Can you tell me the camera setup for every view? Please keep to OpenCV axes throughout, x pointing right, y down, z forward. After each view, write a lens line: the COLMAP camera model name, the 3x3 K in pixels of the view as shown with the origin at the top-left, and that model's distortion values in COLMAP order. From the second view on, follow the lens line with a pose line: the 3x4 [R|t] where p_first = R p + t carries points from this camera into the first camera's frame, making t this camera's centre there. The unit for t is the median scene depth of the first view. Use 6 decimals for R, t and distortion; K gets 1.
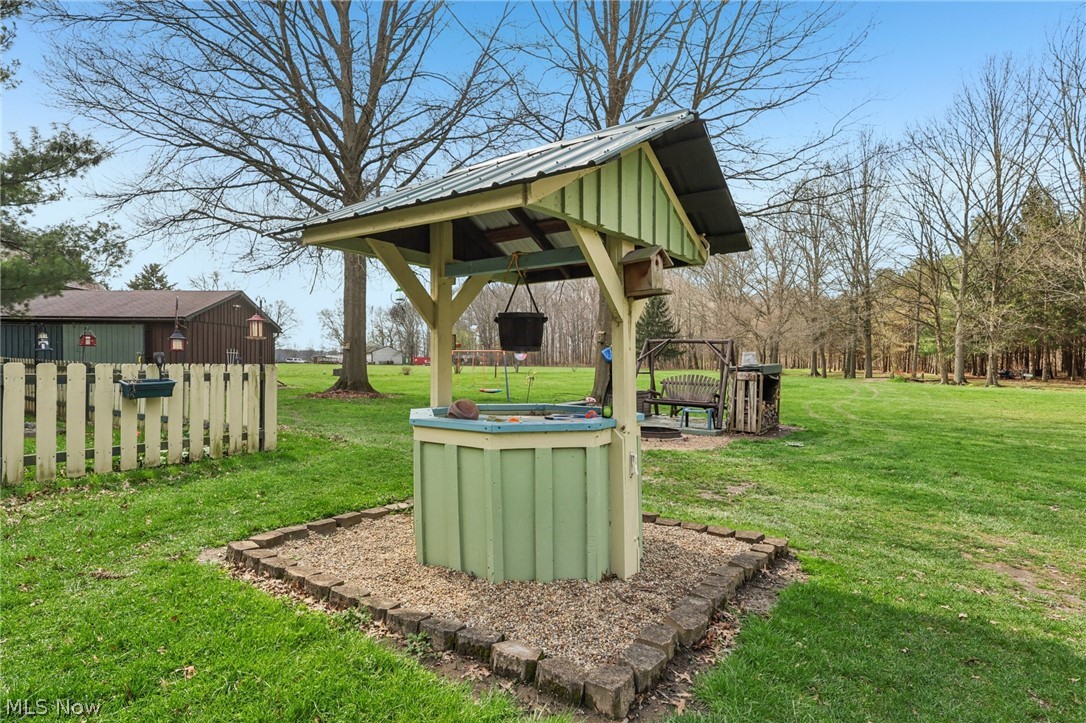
lens RADIAL K [[525.0, 0, 543.0], [0, 525.0, 361.5], [0, 0, 1]] dist [-0.002308, -0.000171]
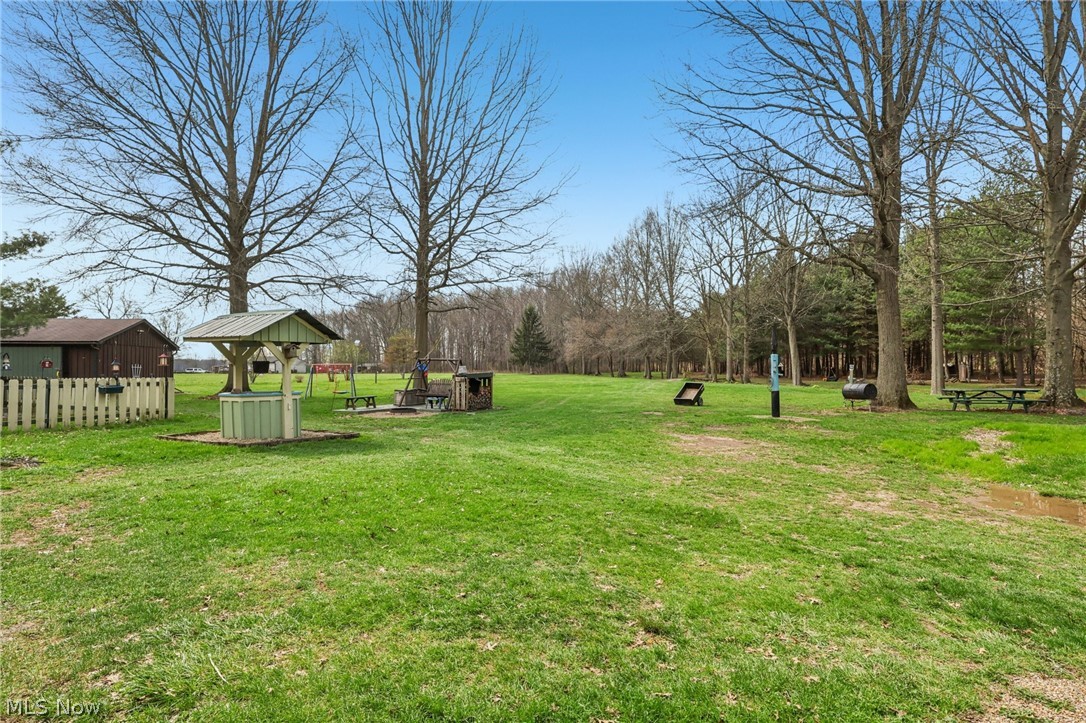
lens RADIAL K [[525.8, 0, 541.9], [0, 525.8, 347.6], [0, 0, 1]] dist [0.017550, -0.000294]
pose [[0.990859, -0.007892, 0.134667, 0.393731], [0.012723, 0.999305, -0.035045, -0.012469], [-0.134297, 0.036438, 0.990271, -0.772095]]
